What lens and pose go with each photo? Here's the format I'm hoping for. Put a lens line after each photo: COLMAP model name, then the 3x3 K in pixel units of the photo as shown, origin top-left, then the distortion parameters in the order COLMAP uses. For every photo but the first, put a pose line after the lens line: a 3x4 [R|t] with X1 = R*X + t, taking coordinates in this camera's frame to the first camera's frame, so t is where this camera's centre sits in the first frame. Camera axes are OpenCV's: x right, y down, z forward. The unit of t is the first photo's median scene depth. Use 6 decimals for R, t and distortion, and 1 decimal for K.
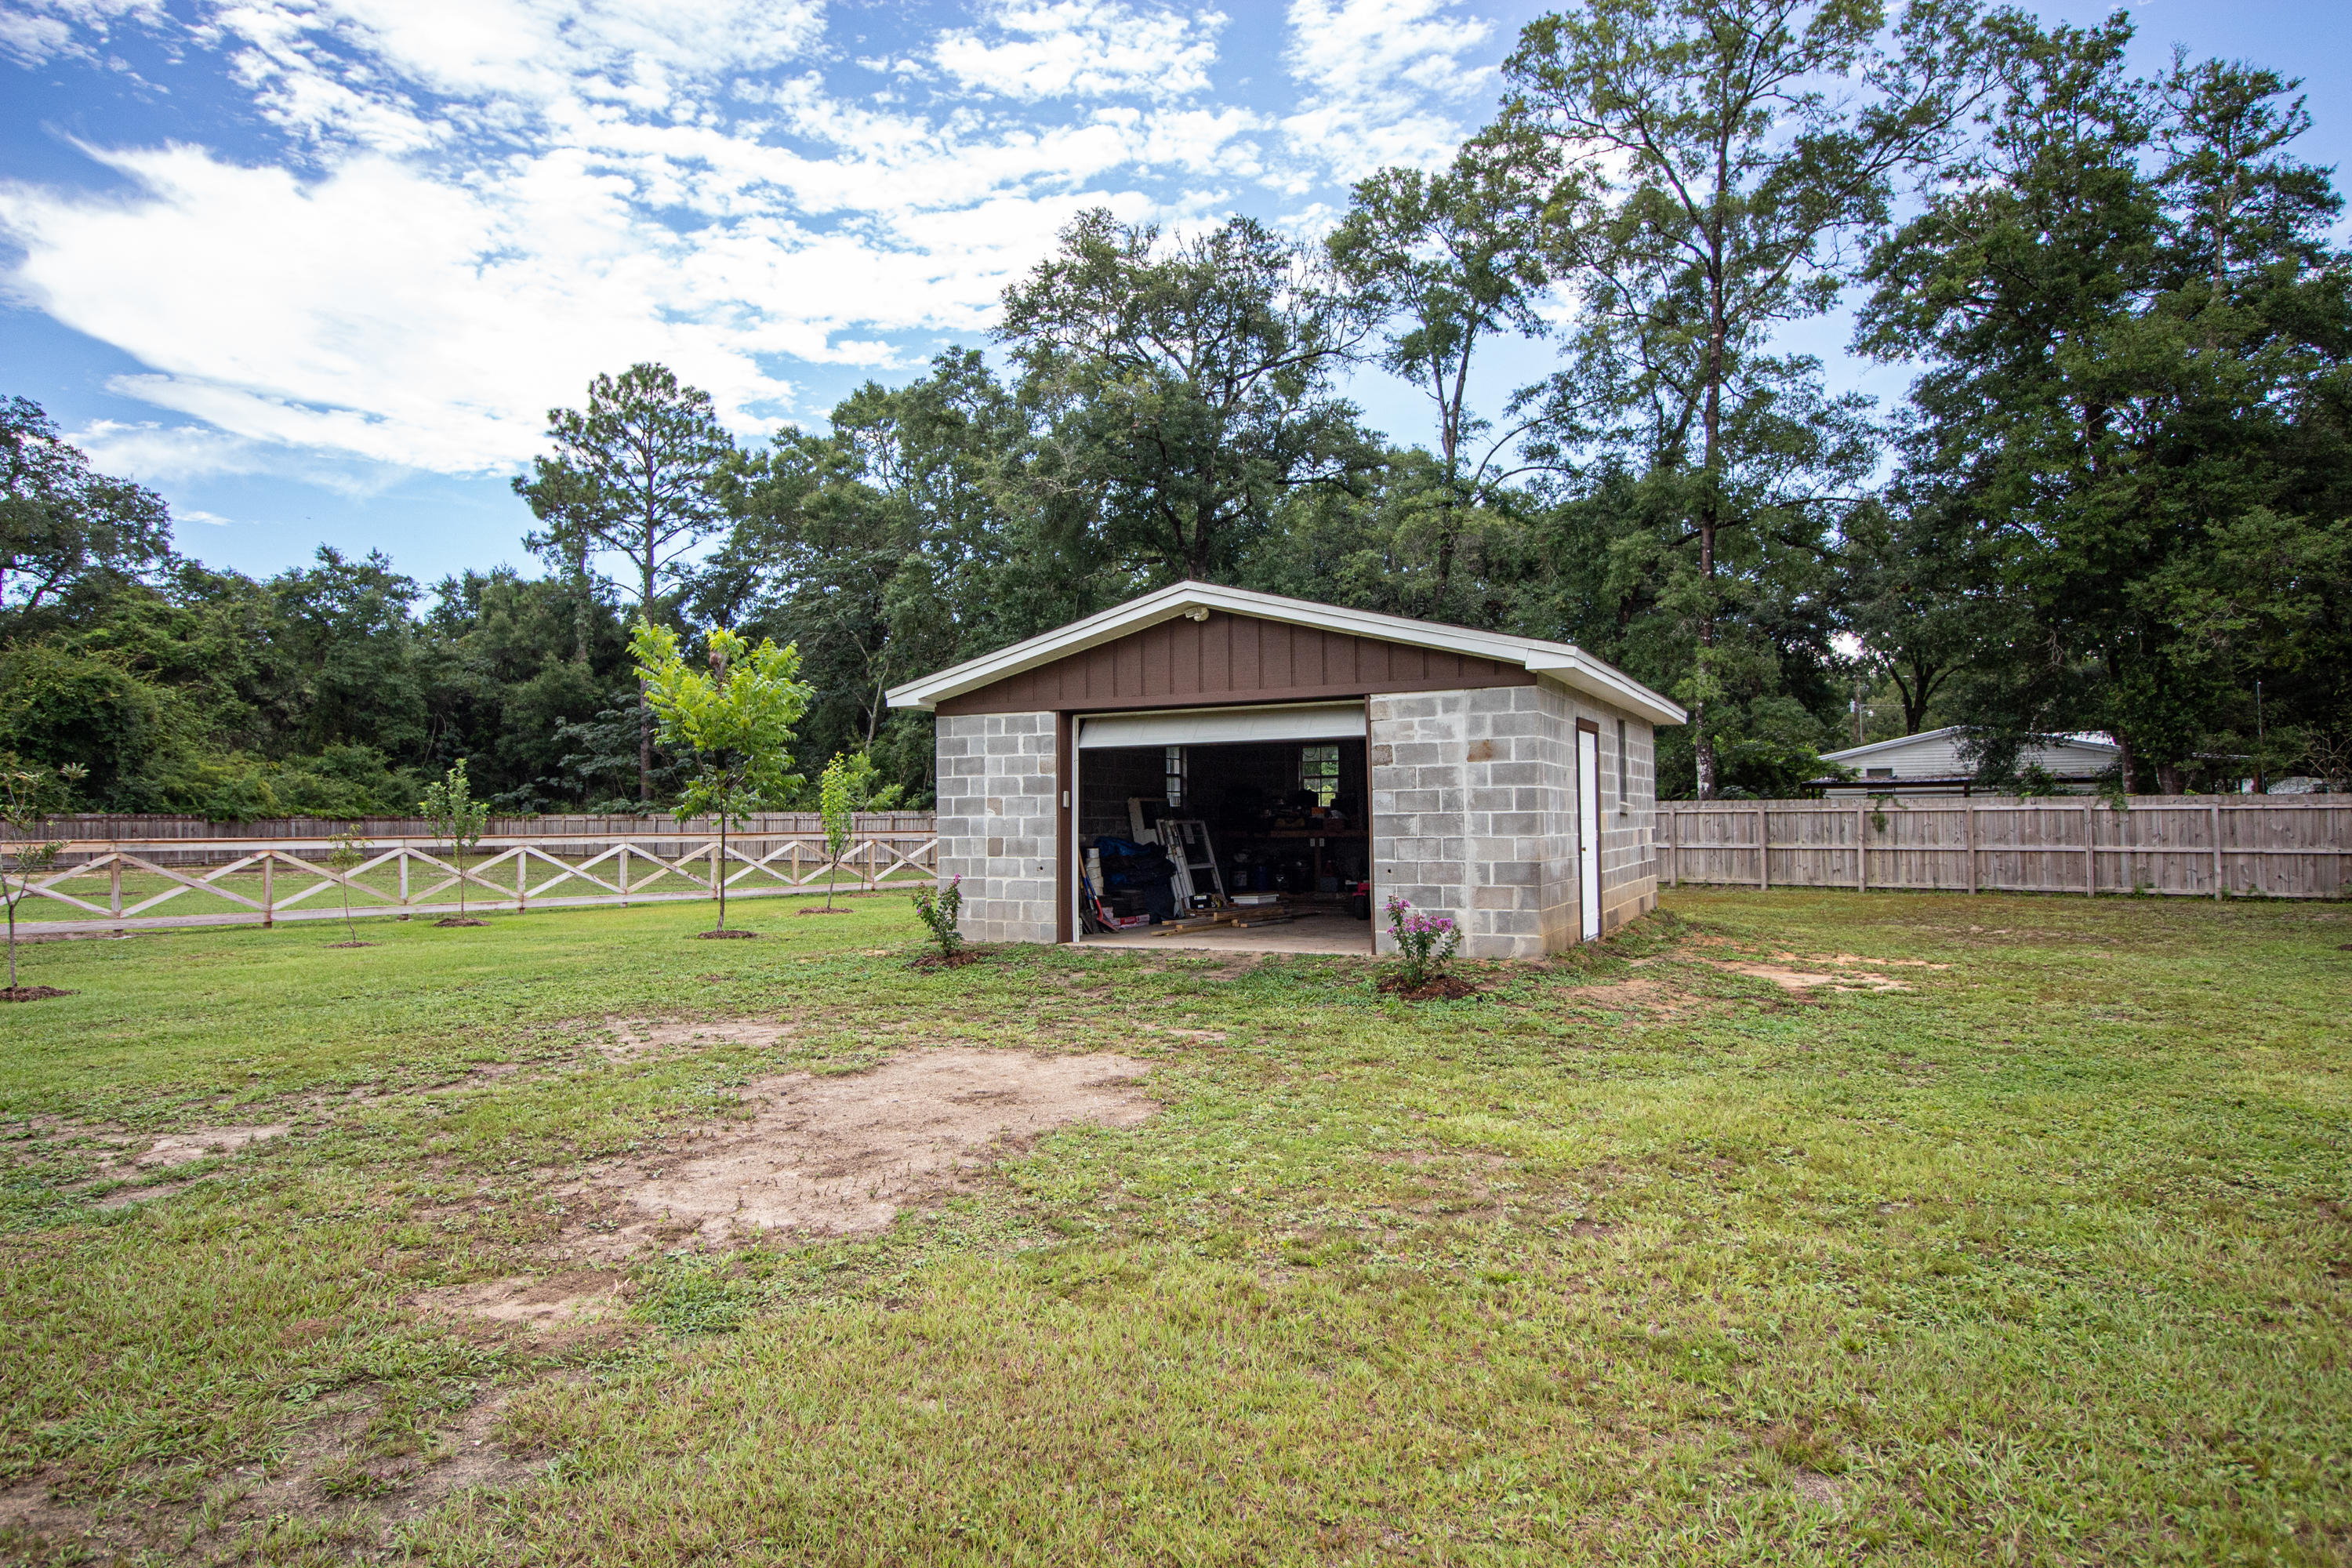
lens RADIAL K [[1356.8, 0, 1166.0], [0, 1356.8, 769.2], [0, 0, 1]] dist [0.002352, -0.010136]
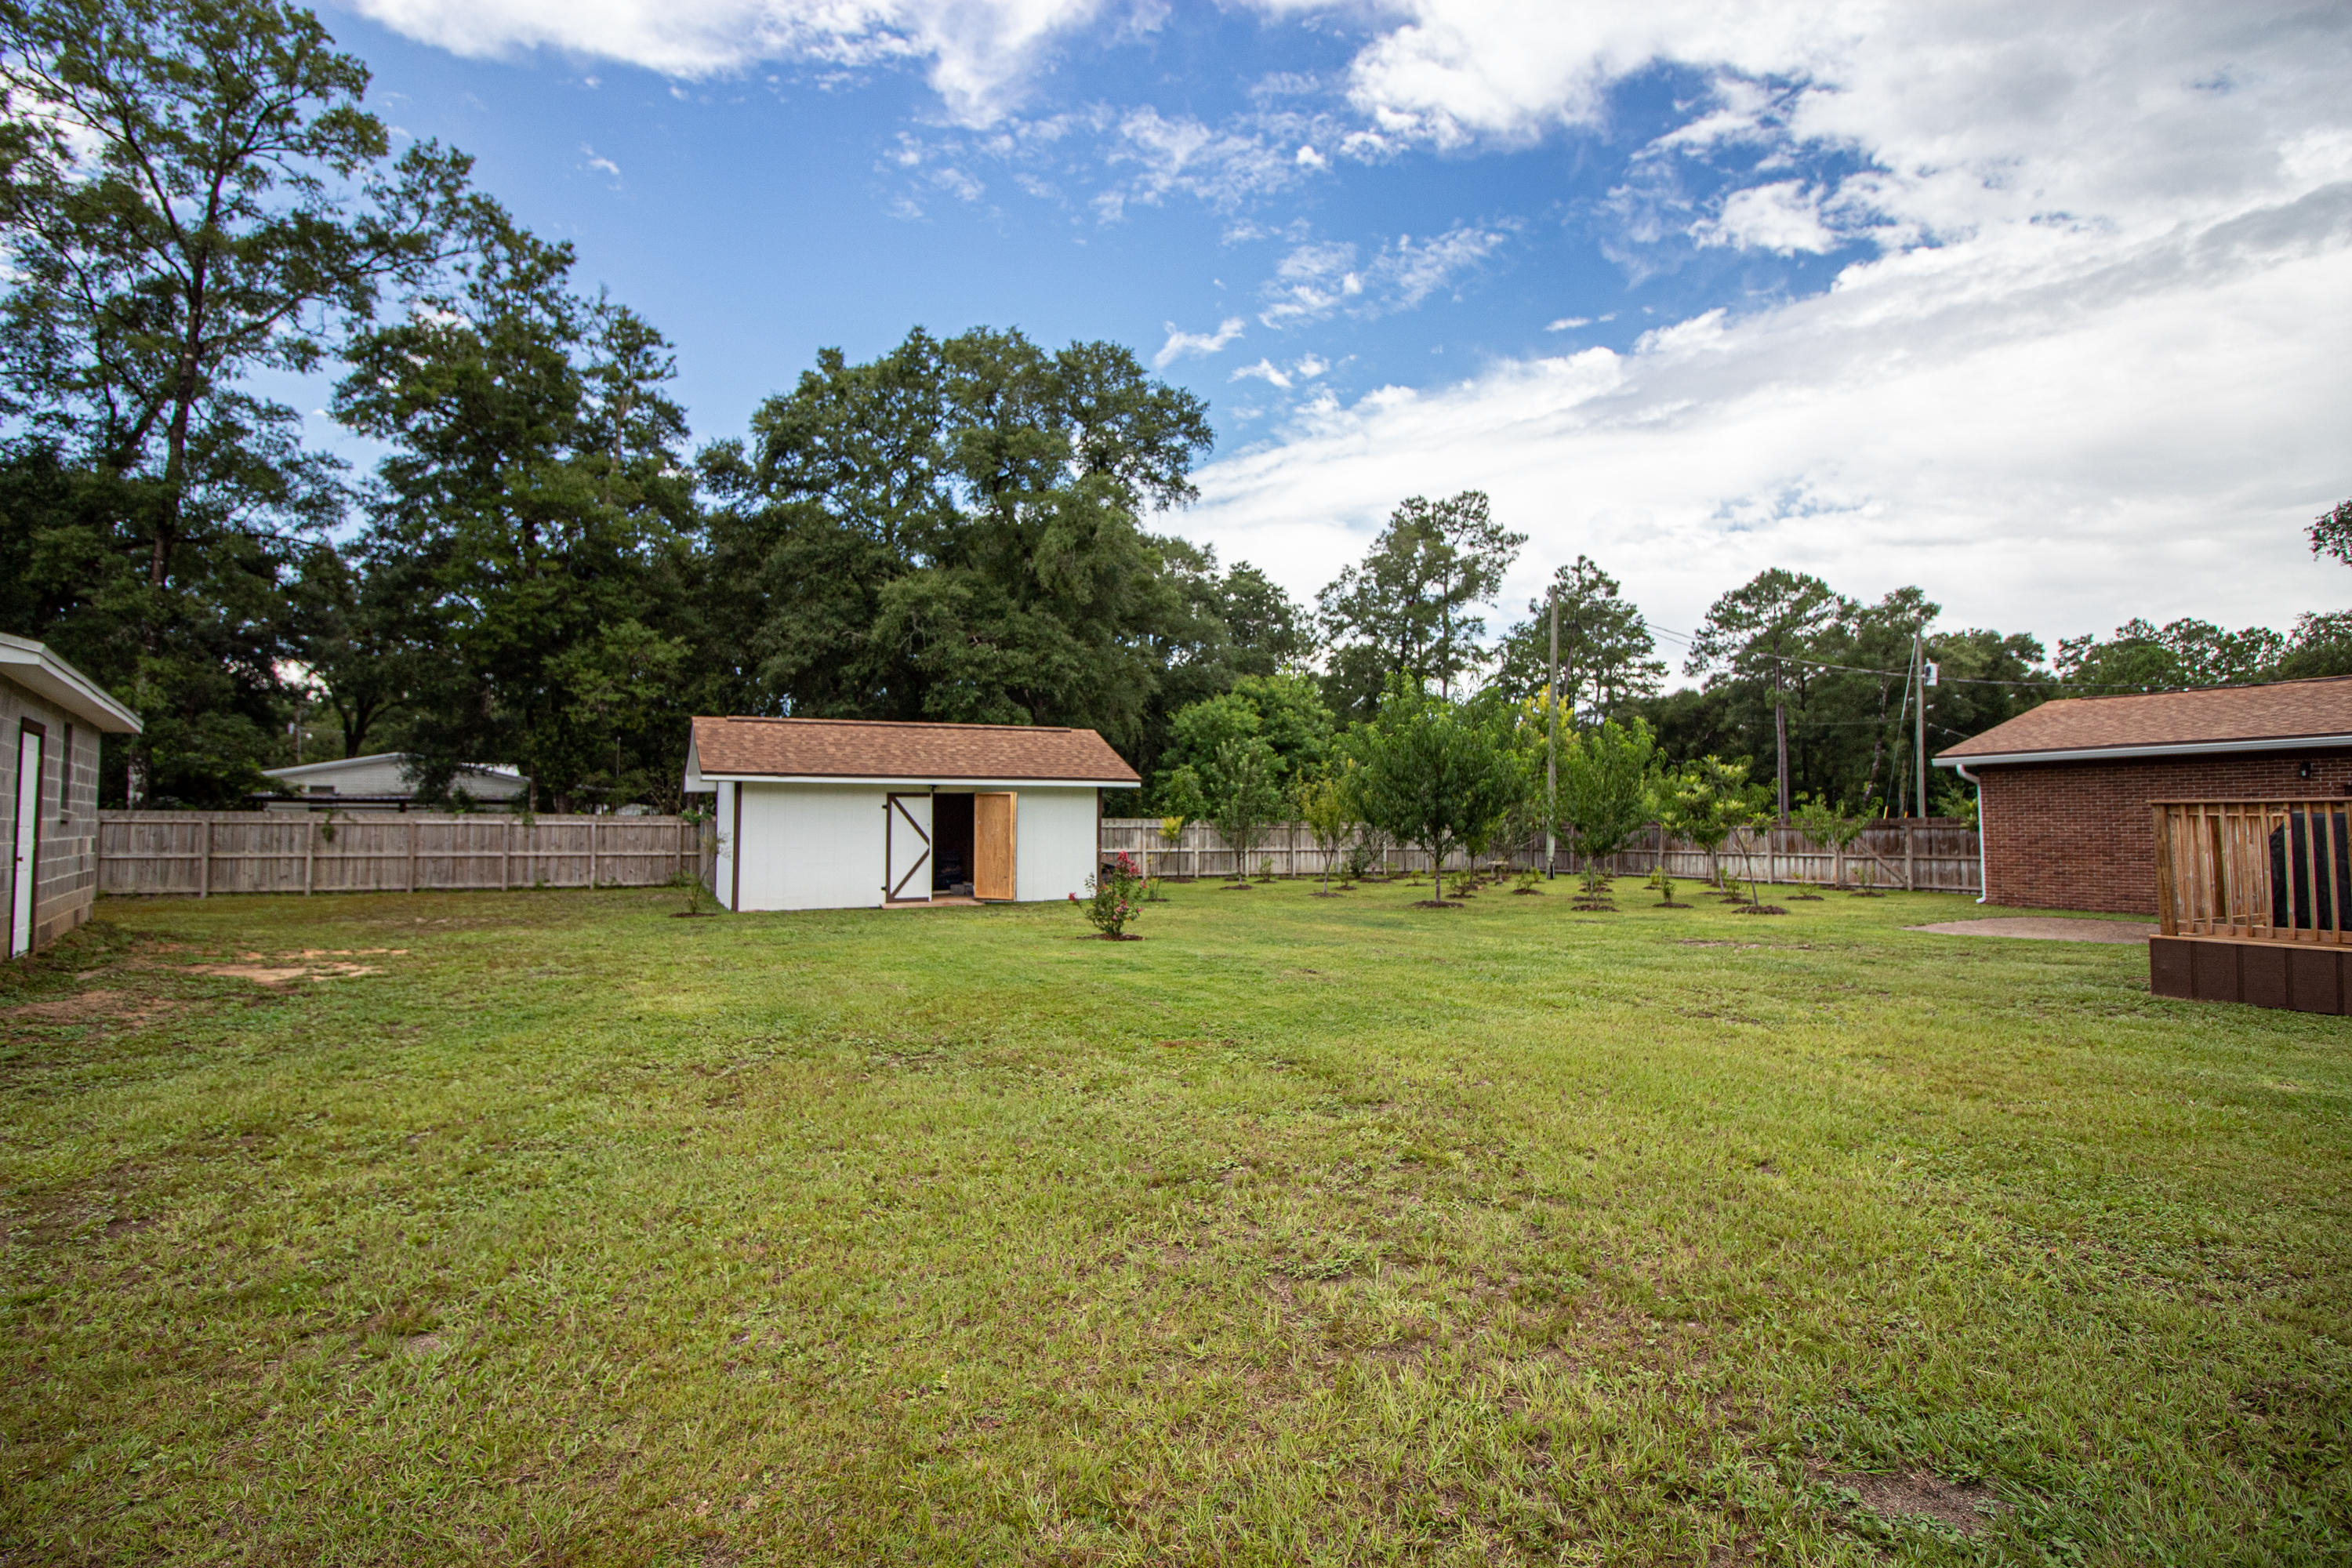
lens RADIAL K [[1083.4, 0, 1170.8], [0, 1083.4, 771.5], [0, 0, 1]] dist [-0.000656, -0.013434]
pose [[0.397278, 0.056488, 0.915958, -0.018801], [-0.038724, 0.998247, -0.044767, 0.000427], [-0.916881, -0.017685, 0.398769, -0.004692]]
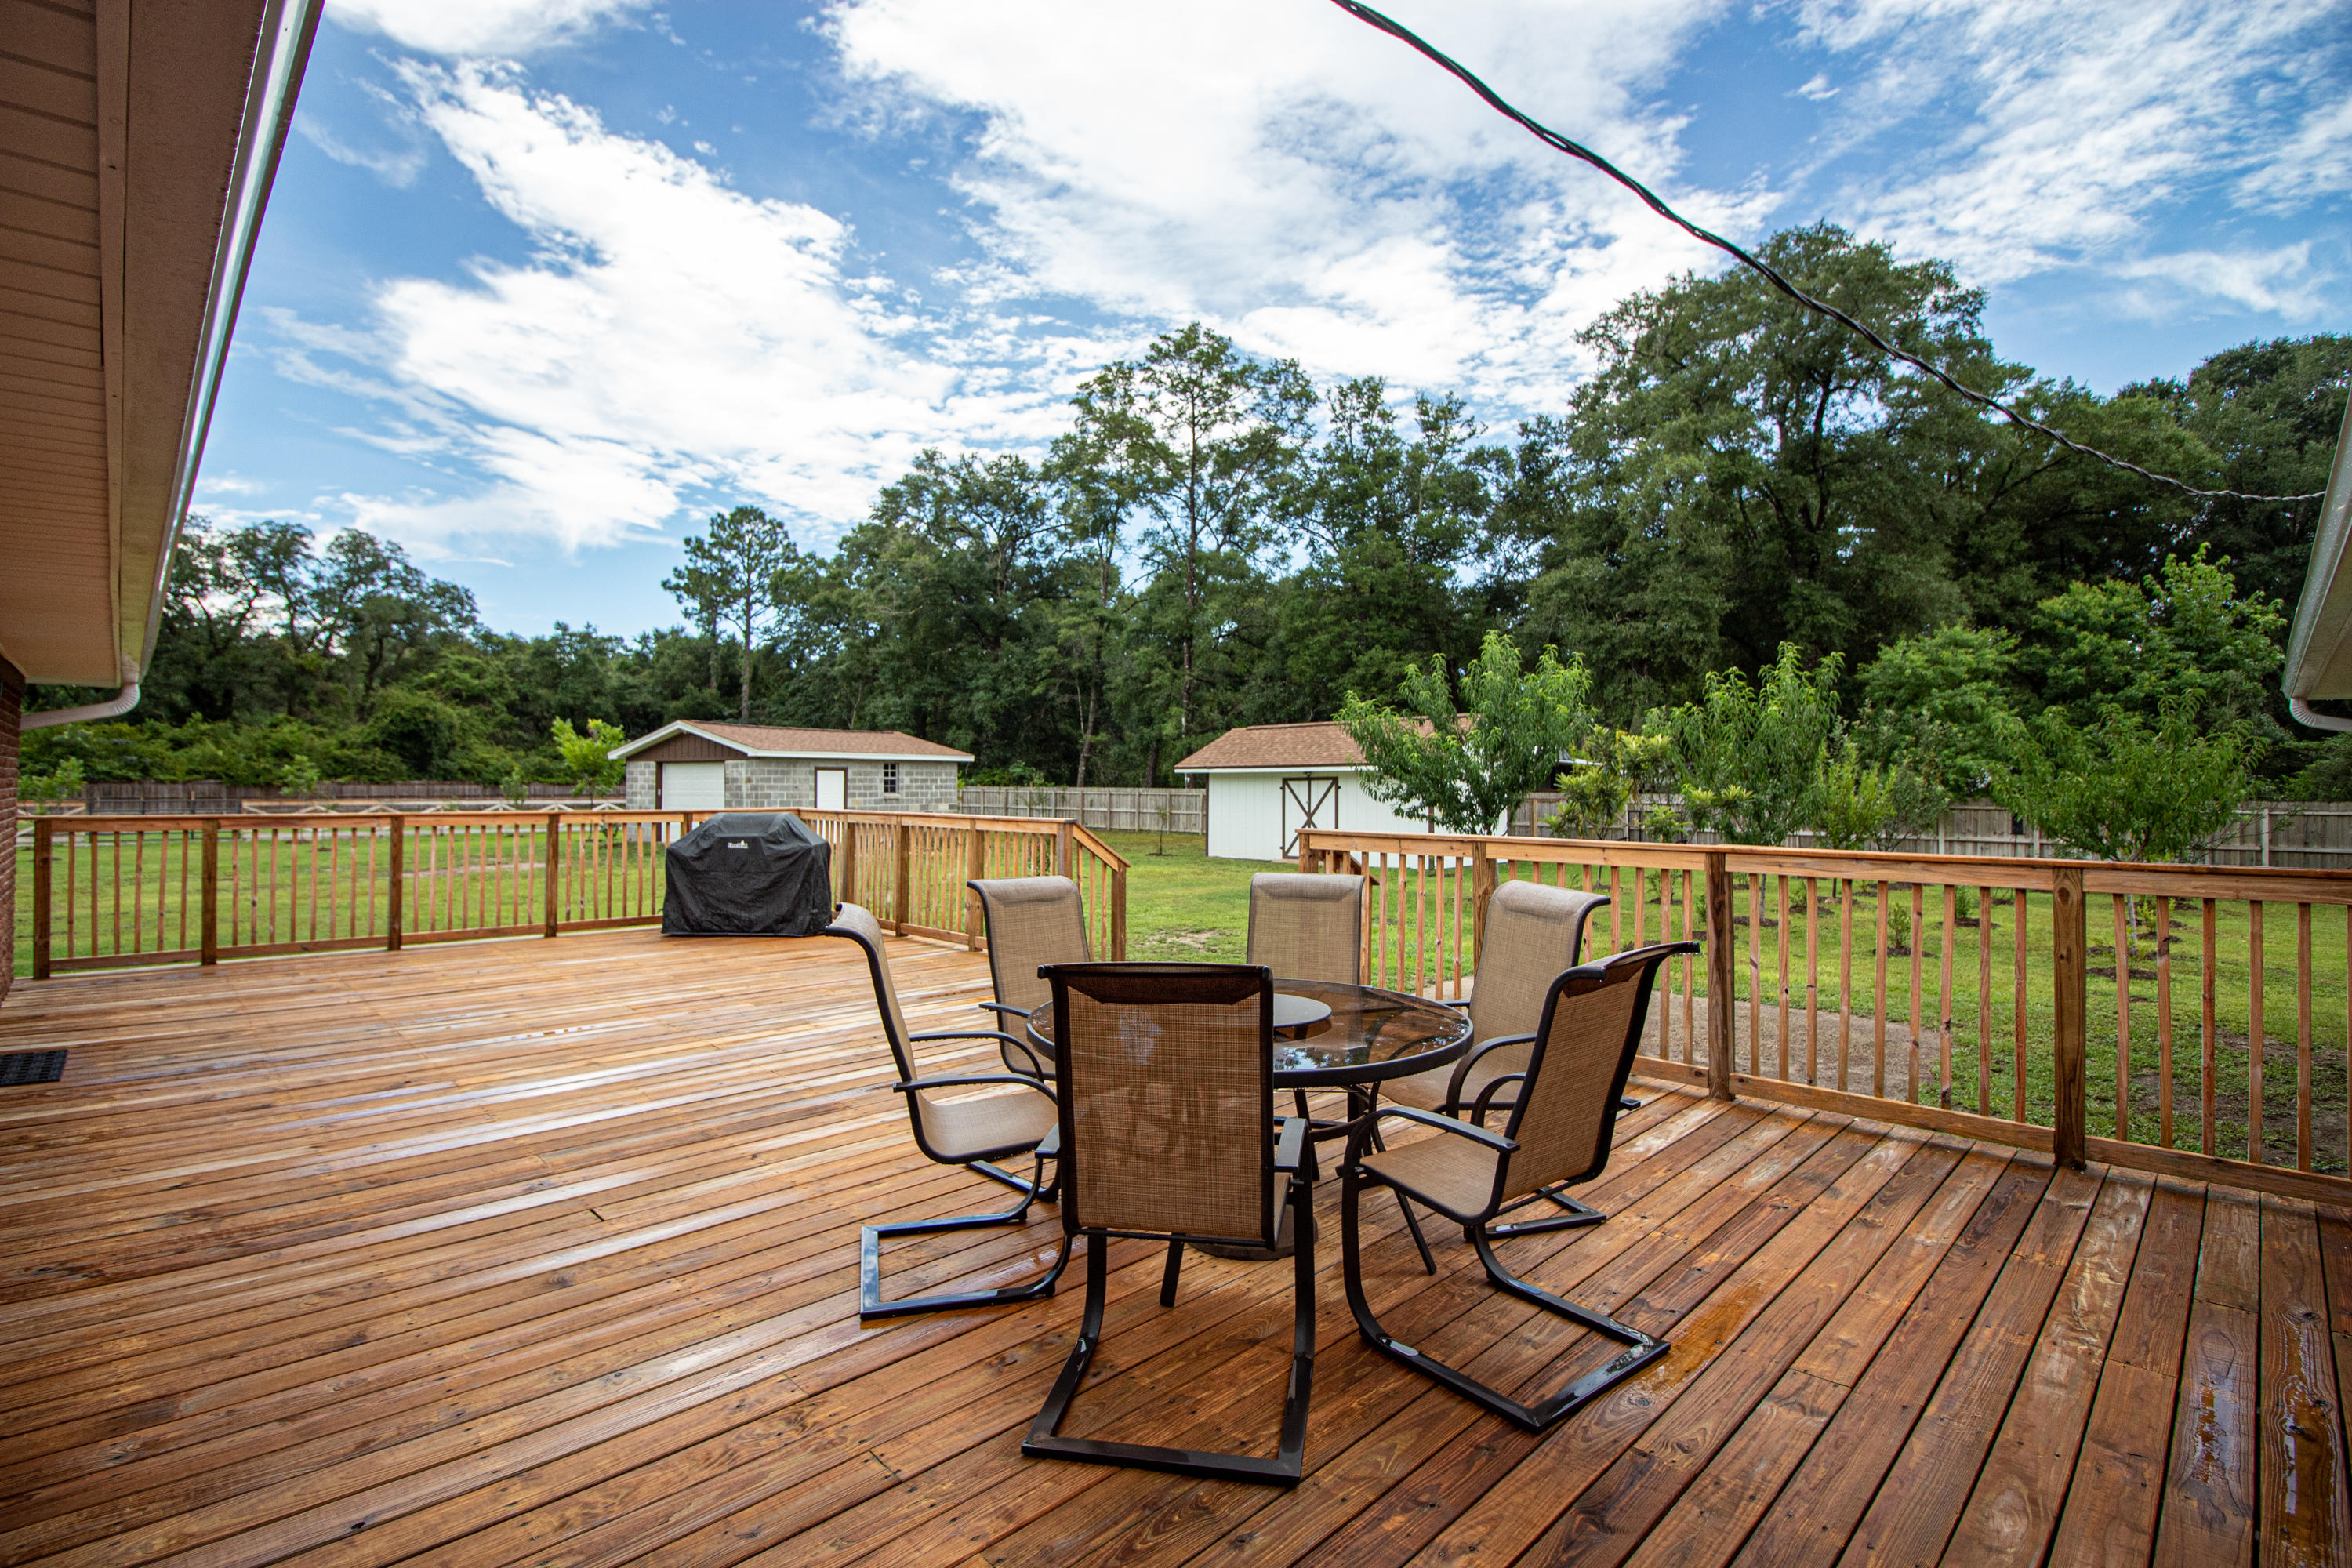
lens RADIAL K [[1090.6, 0, 1161.0], [0, 1090.6, 760.2], [0, 0, 1]] dist [-0.000330, -0.012181]
pose [[0.993544, 0.010068, -0.112999, 0.500834], [-0.008323, 0.999839, 0.015900, -0.036707], [0.113141, -0.014857, 0.993468, -0.470793]]
